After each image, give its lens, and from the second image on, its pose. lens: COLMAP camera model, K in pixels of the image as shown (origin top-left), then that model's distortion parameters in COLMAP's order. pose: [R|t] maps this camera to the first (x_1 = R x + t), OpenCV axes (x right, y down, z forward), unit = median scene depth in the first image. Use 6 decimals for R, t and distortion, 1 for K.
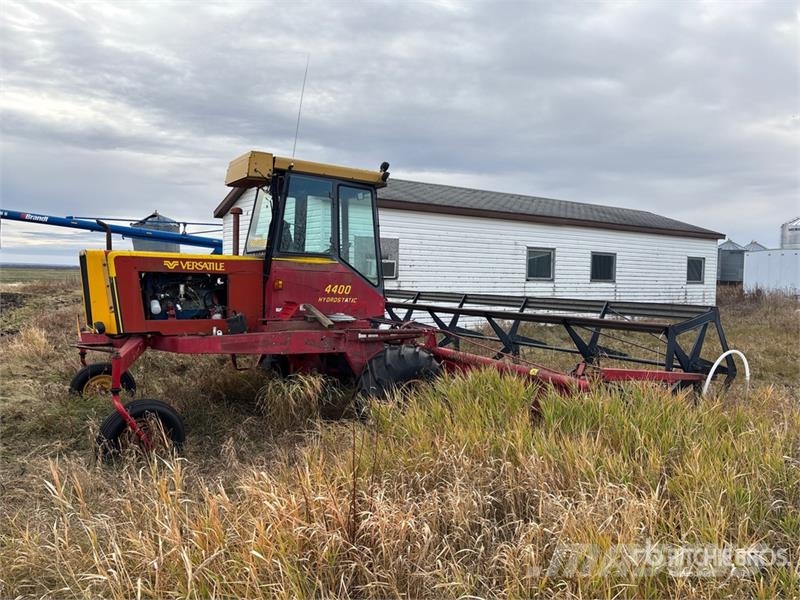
lens RADIAL K [[610.9, 0, 400.0], [0, 610.9, 300.0], [0, 0, 1]] dist [0.045396, -0.068192]
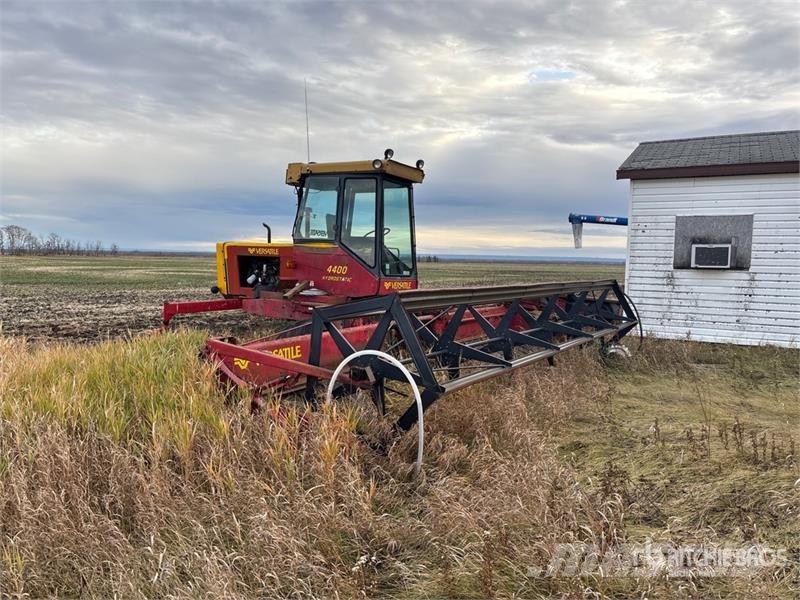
lens RADIAL K [[610.9, 0, 400.0], [0, 610.9, 300.0], [0, 0, 1]] dist [0.045396, -0.068192]
pose [[0.407228, 0.045710, -0.912182, 1.005837], [-0.047695, 0.998448, 0.028740, 0.001286], [0.912080, 0.031803, 0.408777, 0.642796]]
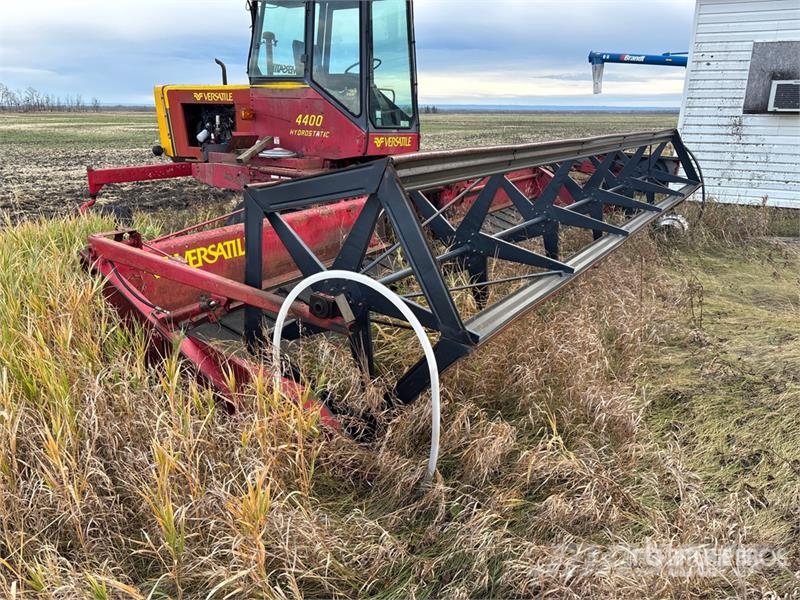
lens RADIAL K [[610.9, 0, 400.0], [0, 610.9, 300.0], [0, 0, 1]] dist [0.045396, -0.068192]
pose [[0.411447, 0.248221, -0.876982, 0.755071], [-0.033126, 0.965638, 0.257773, -0.000318], [0.910831, -0.077009, 0.405531, 0.756271]]
